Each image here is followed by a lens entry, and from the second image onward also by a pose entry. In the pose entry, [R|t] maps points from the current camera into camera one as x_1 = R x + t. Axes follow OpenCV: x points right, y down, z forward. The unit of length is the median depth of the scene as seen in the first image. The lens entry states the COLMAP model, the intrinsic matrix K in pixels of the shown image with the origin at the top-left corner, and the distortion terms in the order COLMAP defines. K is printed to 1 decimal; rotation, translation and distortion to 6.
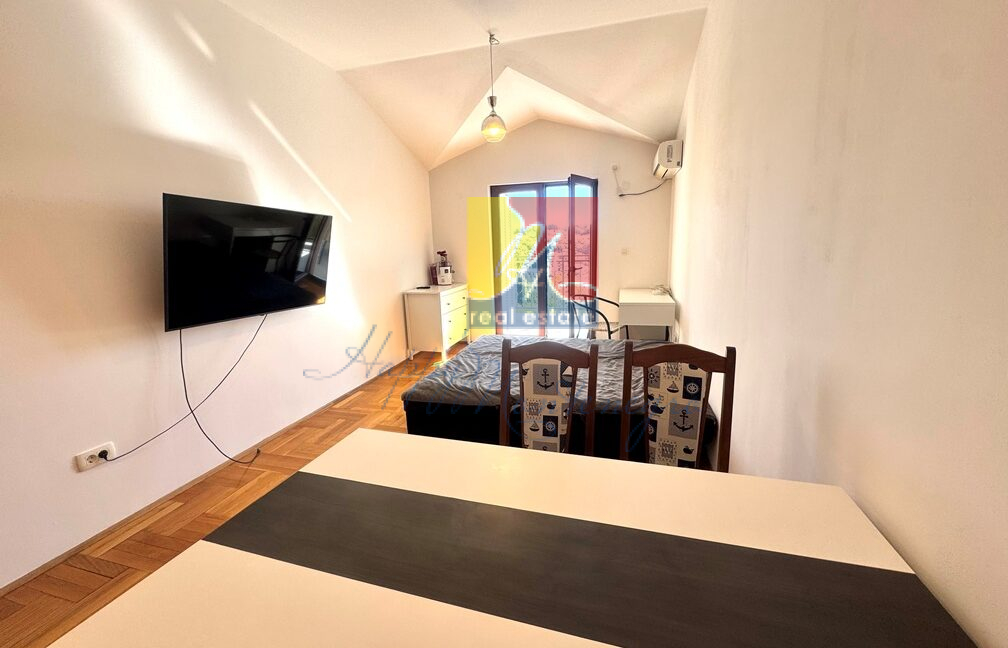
lens RADIAL K [[405.1, 0, 506.3], [0, 405.1, 321.8], [0, 0, 1]] dist [0.000407, 0.000079]
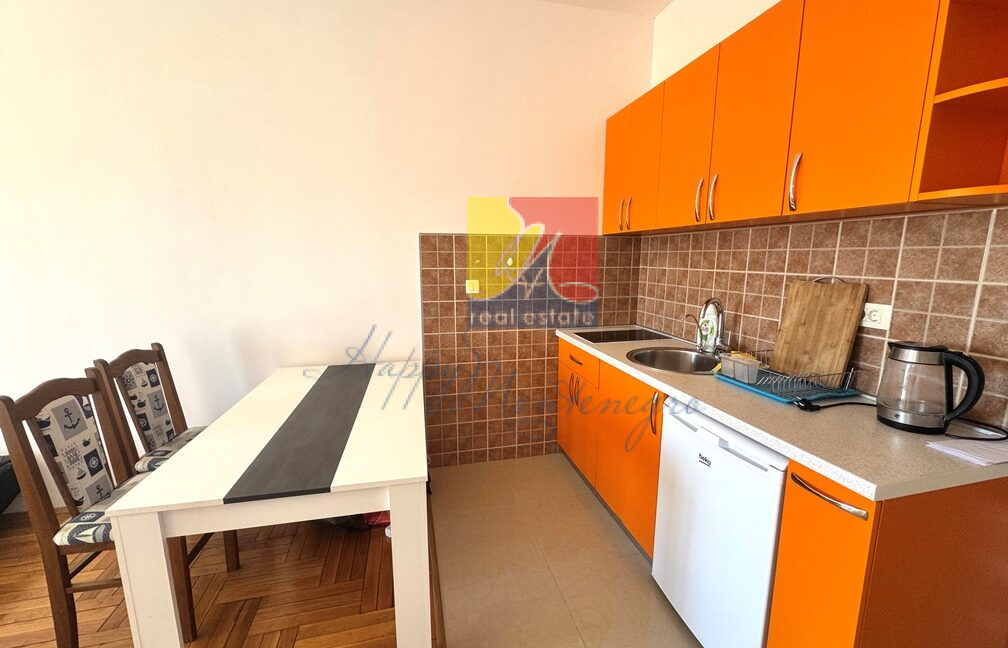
lens RADIAL K [[405.1, 0, 505.1], [0, 405.1, 326.1], [0, 0, 1]] dist [0.000407, 0.000079]
pose [[-0.483200, -0.123200, 0.866799, -1.145803], [0.173946, 0.956804, 0.232959, -0.099868], [-0.858056, 0.263342, -0.440897, 0.518390]]
